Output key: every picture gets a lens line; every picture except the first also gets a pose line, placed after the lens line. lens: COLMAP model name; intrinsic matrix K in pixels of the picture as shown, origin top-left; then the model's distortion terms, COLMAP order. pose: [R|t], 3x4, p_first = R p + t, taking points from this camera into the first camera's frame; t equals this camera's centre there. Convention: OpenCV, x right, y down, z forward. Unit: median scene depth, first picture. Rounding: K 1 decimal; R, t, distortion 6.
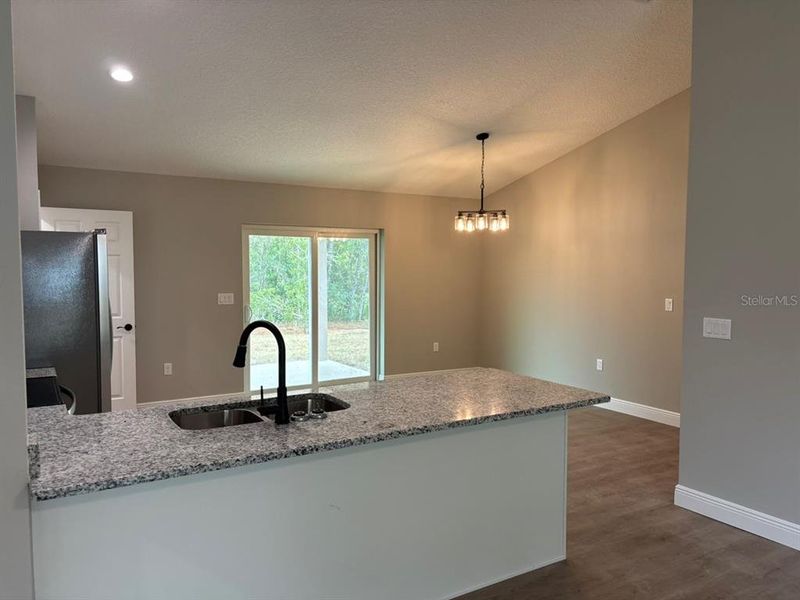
lens RADIAL K [[604.0, 0, 397.8], [0, 604.0, 301.7], [0, 0, 1]] dist [0.035305, -0.007068]
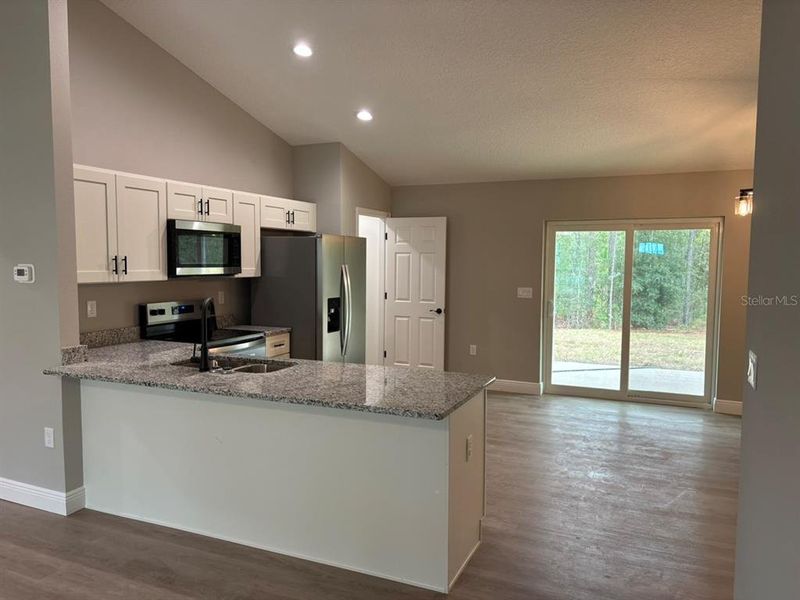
lens RADIAL K [[604.0, 0, 397.8], [0, 604.0, 301.7], [0, 0, 1]] dist [0.035305, -0.007068]
pose [[0.560016, 0.060006, -0.826306, 0.473015], [-0.055543, 0.997849, 0.034820, -0.013675], [0.826618, 0.026396, 0.562145, 0.219488]]
